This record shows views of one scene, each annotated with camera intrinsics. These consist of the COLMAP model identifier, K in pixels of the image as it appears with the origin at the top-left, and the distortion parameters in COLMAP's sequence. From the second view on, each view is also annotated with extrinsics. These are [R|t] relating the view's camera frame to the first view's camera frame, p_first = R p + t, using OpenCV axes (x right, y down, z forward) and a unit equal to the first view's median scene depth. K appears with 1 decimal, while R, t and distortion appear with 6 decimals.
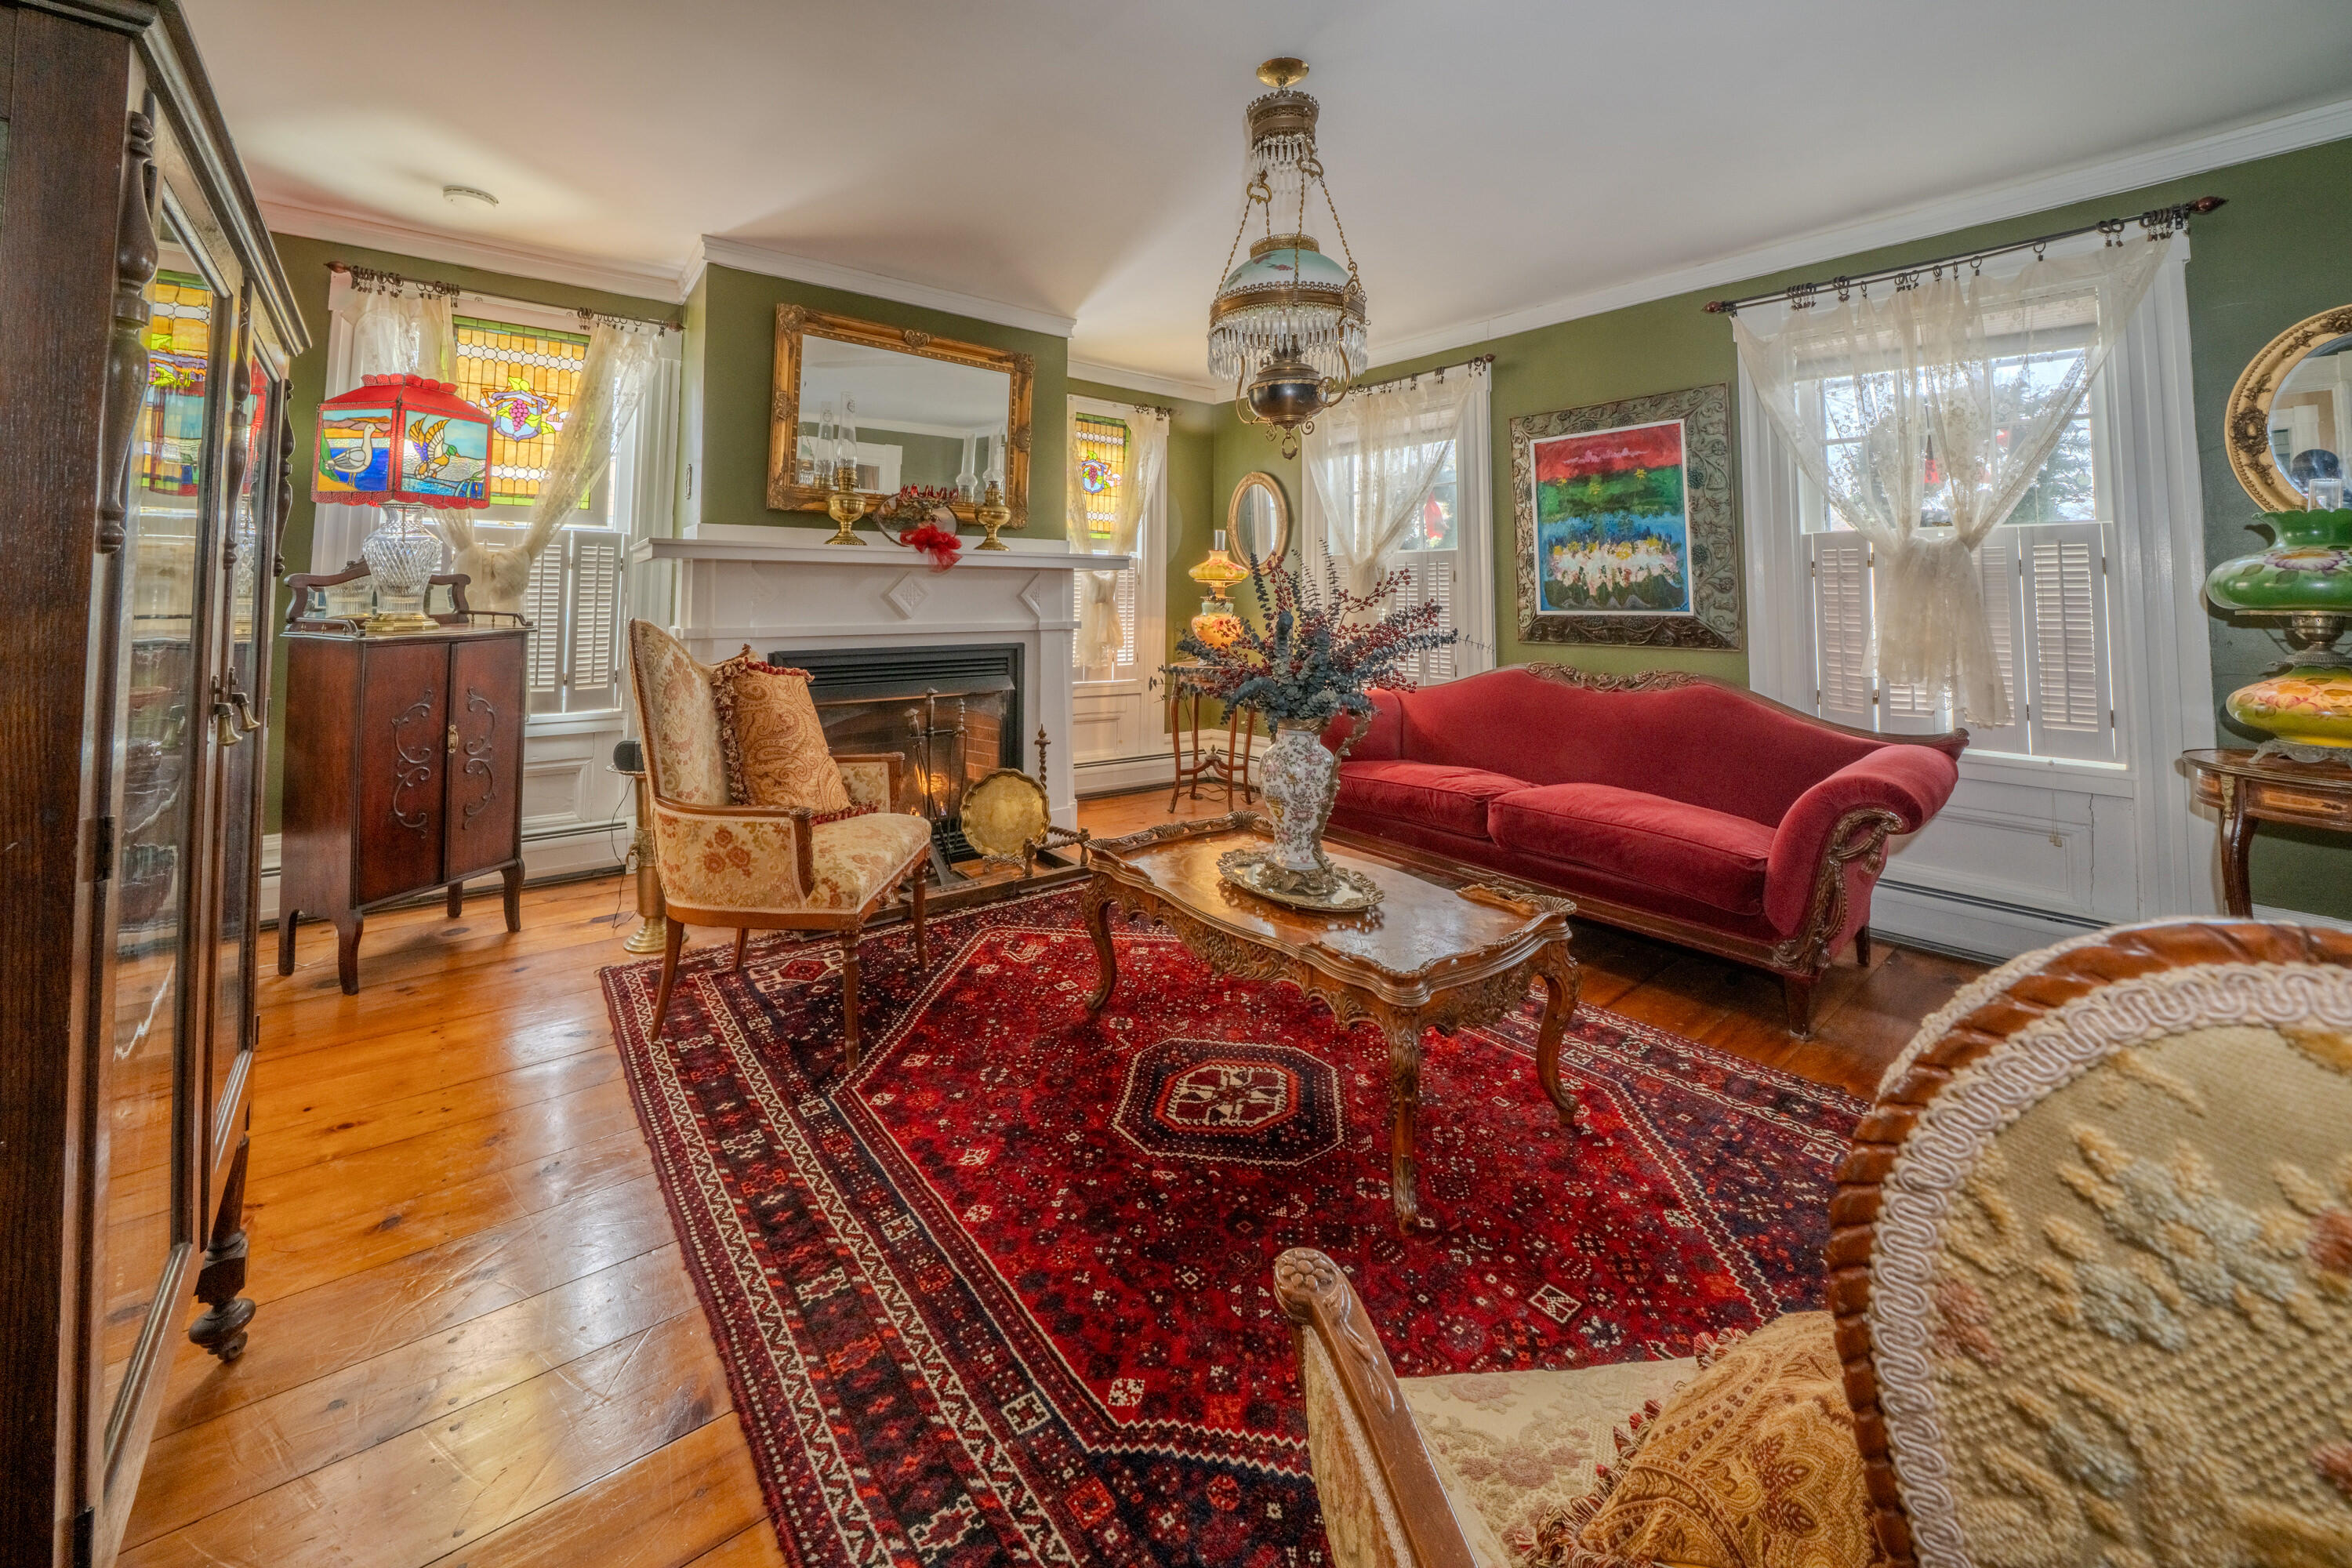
lens RADIAL K [[827.1, 0, 1176.0], [0, 827.1, 784.0], [0, 0, 1]] dist [-0.012242, 0.000034]
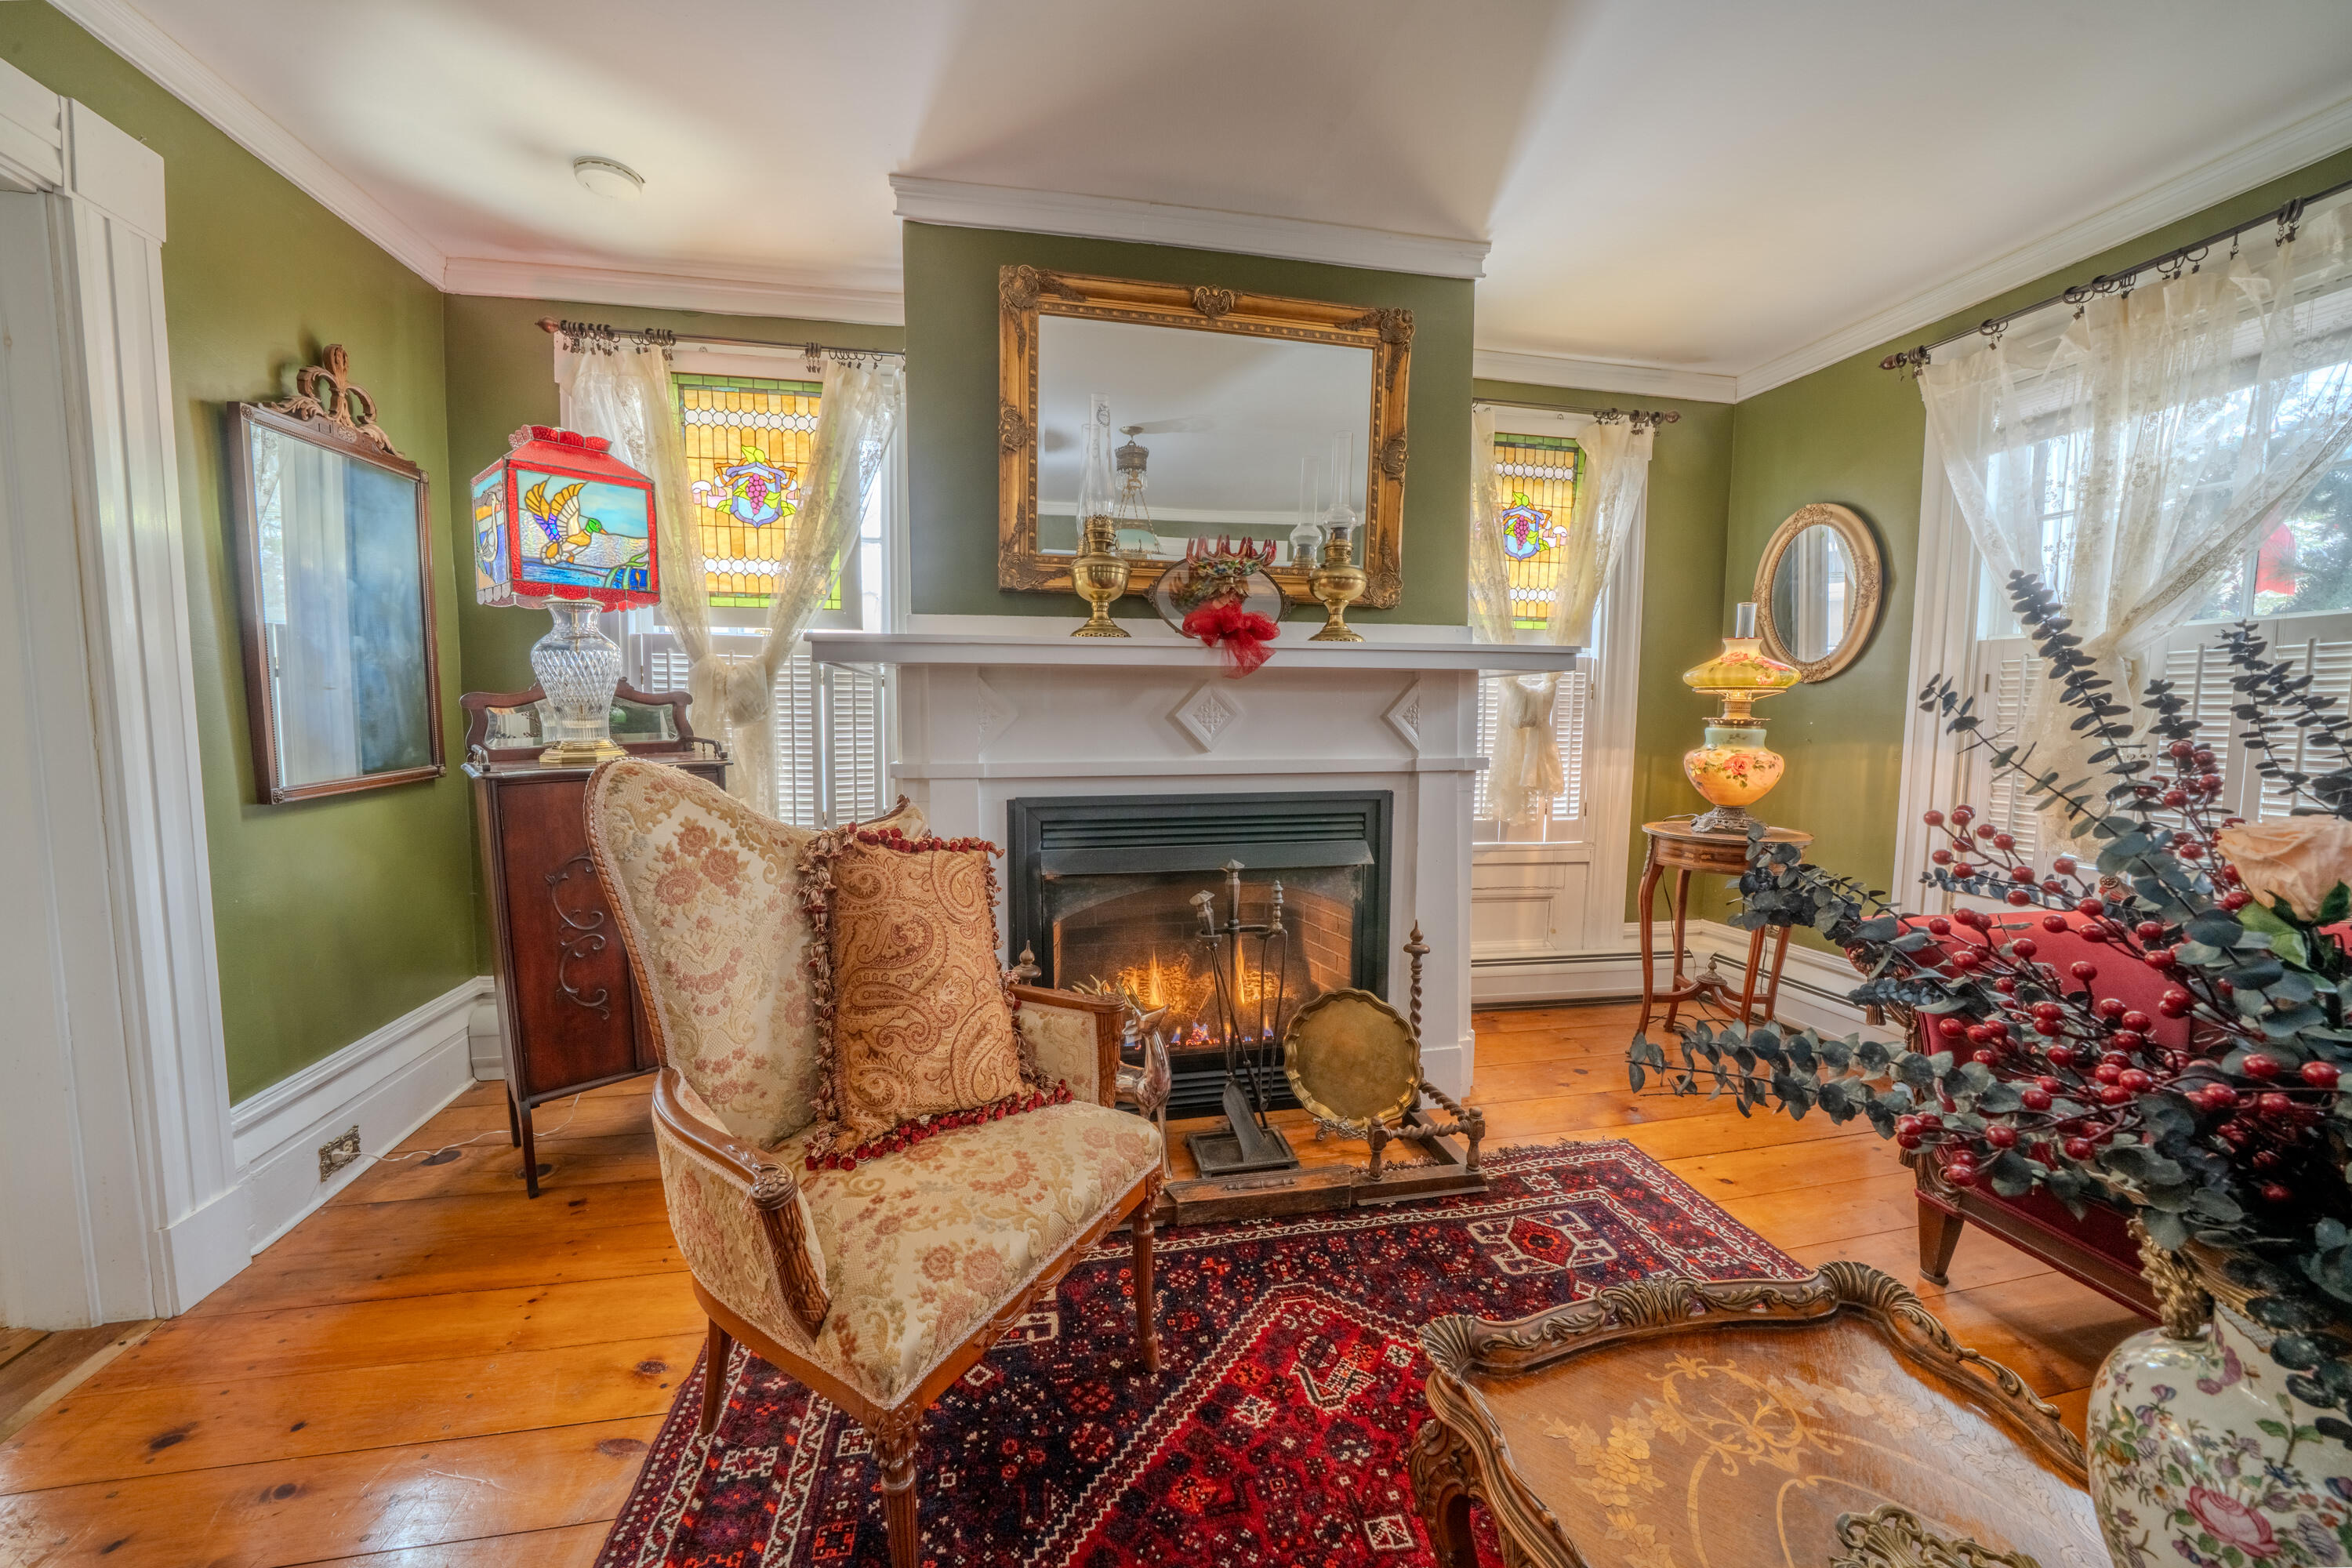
lens RADIAL K [[864.4, 0, 1254.2], [0, 864.4, 787.5], [0, 0, 1]] dist [-0.029135, -0.000005]
pose [[0.915054, 0.029466, -0.402253, -0.020989], [-0.085649, 0.988778, -0.122405, -0.099828], [0.394132, 0.146460, 0.907309, 0.435244]]
